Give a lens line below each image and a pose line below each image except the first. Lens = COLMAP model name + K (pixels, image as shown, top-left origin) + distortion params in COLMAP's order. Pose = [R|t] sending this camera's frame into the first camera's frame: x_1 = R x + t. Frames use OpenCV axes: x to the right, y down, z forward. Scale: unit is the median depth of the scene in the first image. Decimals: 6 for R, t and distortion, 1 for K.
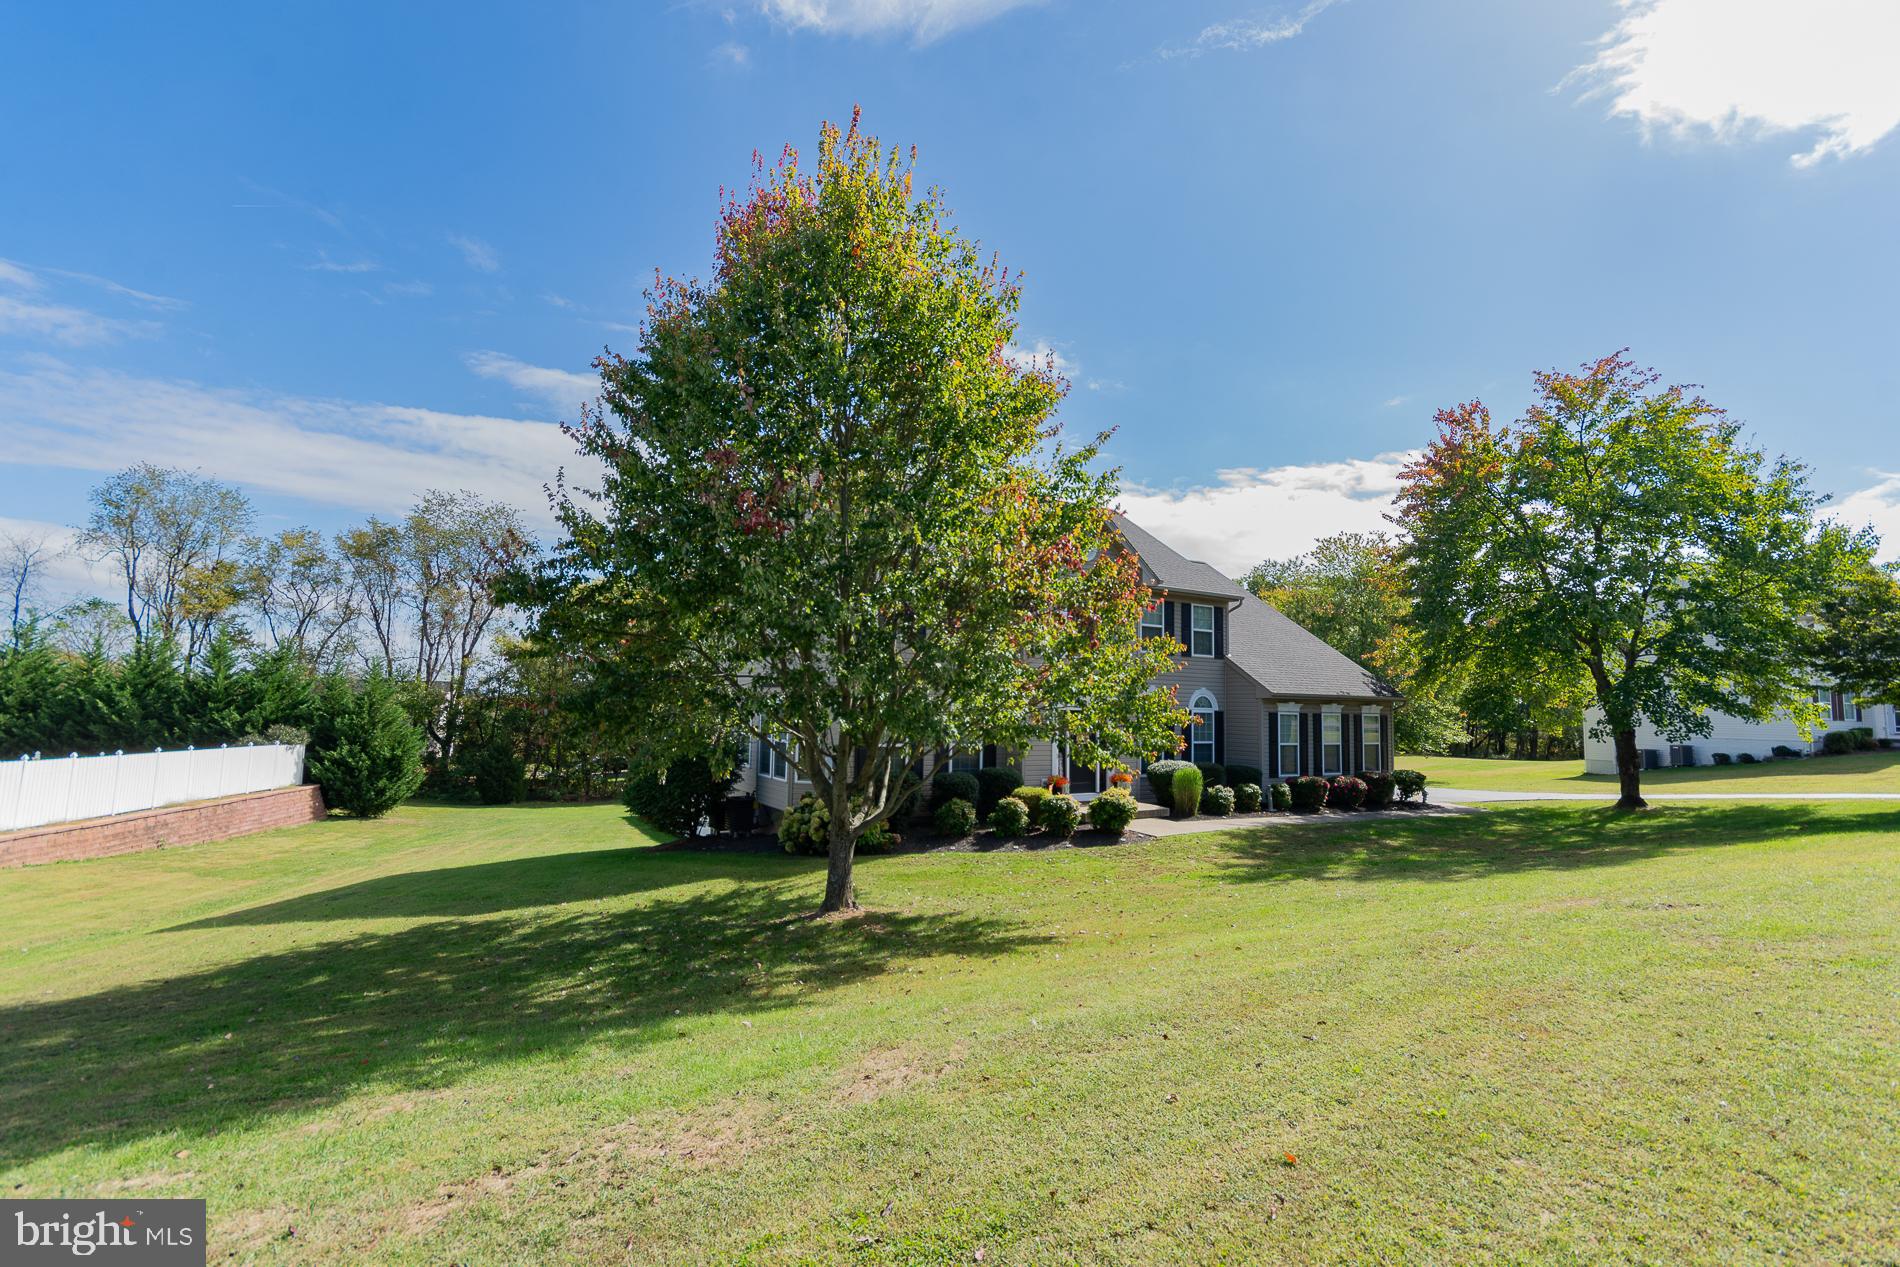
lens RADIAL K [[843.4, 0, 942.2], [0, 843.4, 623.9], [0, 0, 1]] dist [0.014166, -0.003722]
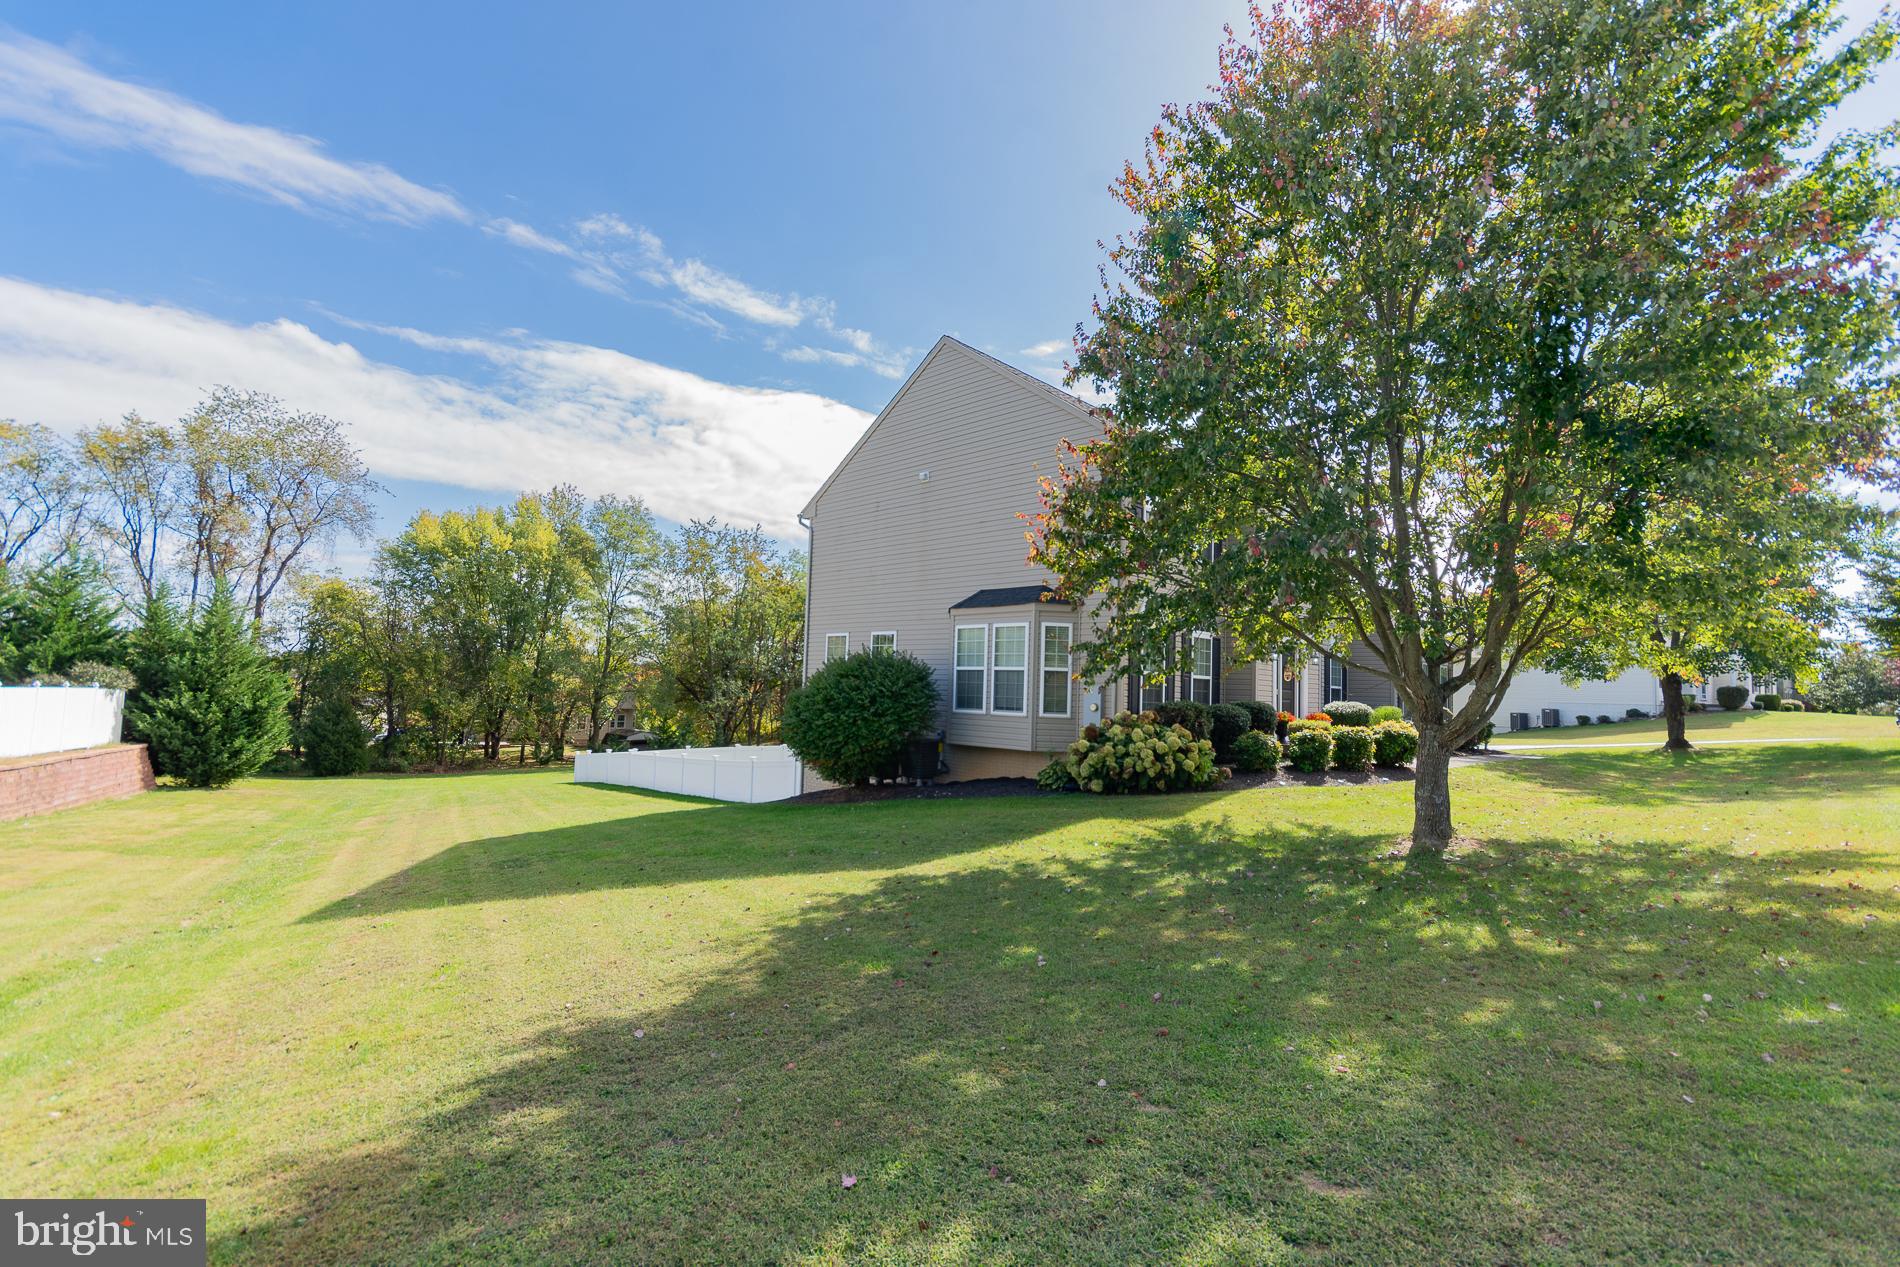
lens RADIAL K [[843.4, 0, 948.5], [0, 843.4, 623.9], [0, 0, 1]] dist [0.014166, -0.003722]
pose [[0.970366, 0.031387, 0.239592, -0.228033], [-0.037298, 0.999101, 0.020175, 0.041668], [-0.238743, -0.028514, 0.970664, 0.103353]]
